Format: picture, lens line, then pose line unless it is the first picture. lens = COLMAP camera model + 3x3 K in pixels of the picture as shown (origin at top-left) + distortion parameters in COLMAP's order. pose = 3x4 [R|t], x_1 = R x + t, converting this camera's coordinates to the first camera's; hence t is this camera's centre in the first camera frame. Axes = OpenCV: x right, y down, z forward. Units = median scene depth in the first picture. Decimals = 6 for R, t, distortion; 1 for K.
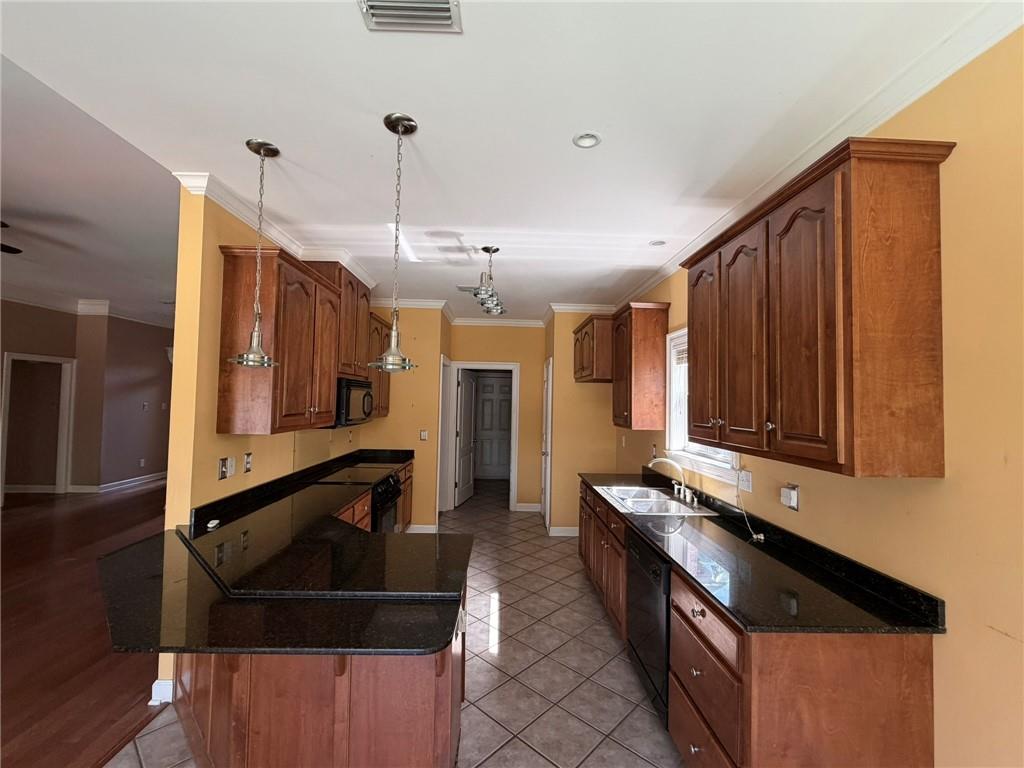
lens RADIAL K [[410.9, 0, 512.3], [0, 410.9, 383.4], [0, 0, 1]] dist [-0.002273, 0.001412]
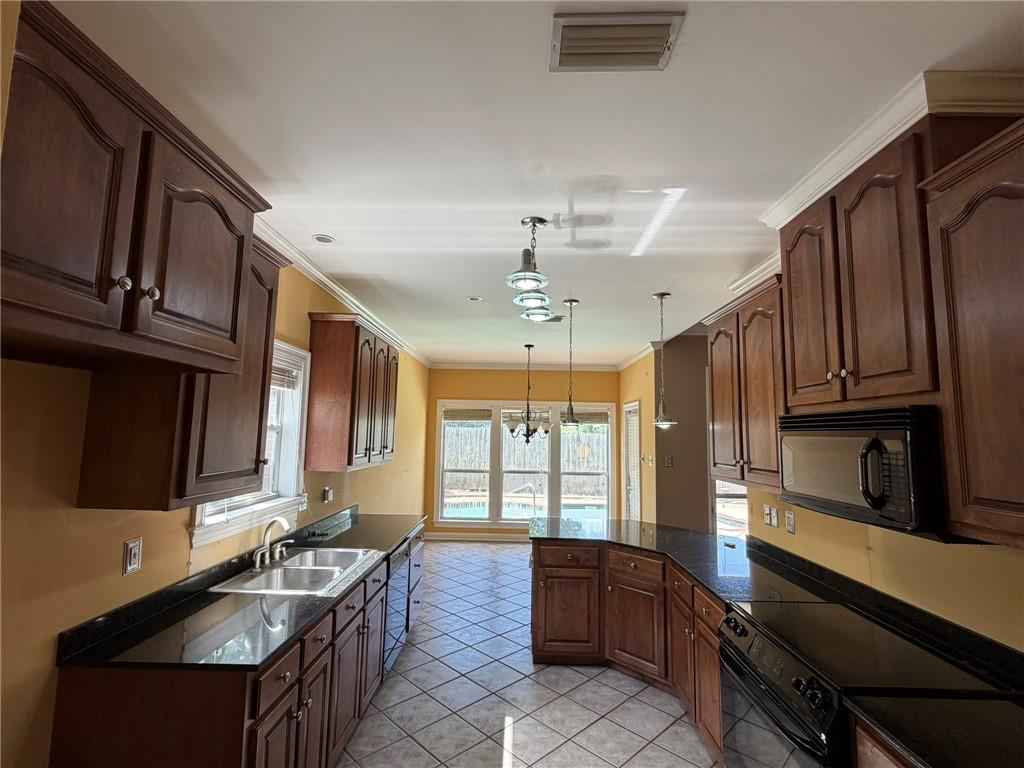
lens RADIAL K [[475.0, 0, 511.3], [0, 475.0, 384.2], [0, 0, 1]] dist [0.000658, -0.000281]
pose [[-0.998583, -0.029092, 0.044552, -0.058782], [-0.034903, 0.990124, -0.135781, 0.052166], [-0.040162, -0.137144, -0.989737, 1.808146]]
